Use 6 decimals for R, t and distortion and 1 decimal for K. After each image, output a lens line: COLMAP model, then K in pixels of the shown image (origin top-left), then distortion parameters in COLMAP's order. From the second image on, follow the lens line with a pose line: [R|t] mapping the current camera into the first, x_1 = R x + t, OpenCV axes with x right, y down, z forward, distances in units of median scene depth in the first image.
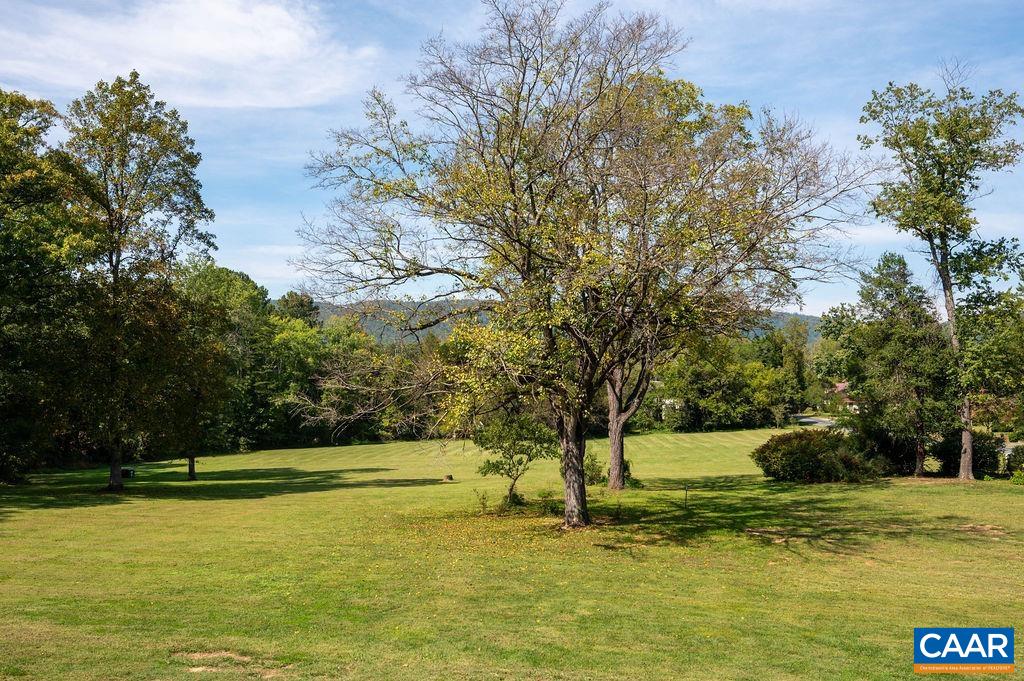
lens RADIAL K [[796.2, 0, 512.1], [0, 796.2, 341.5], [0, 0, 1]] dist [0.013035, 0.000263]
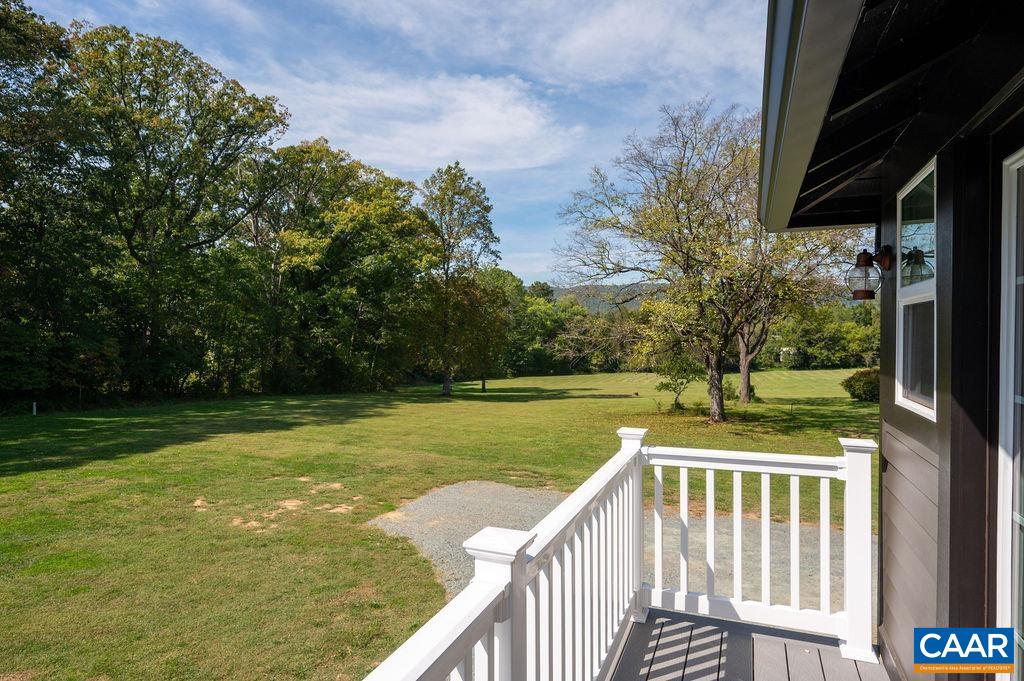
lens RADIAL K [[602.4, 0, 506.2], [0, 602.4, 334.4], [0, 0, 1]] dist [-0.000639, 0.001811]
pose [[0.964891, -0.001000, -0.262649, -0.012755], [0.011004, 0.999269, 0.036620, 0.000711], [0.262420, -0.038225, 0.964196, -0.286399]]
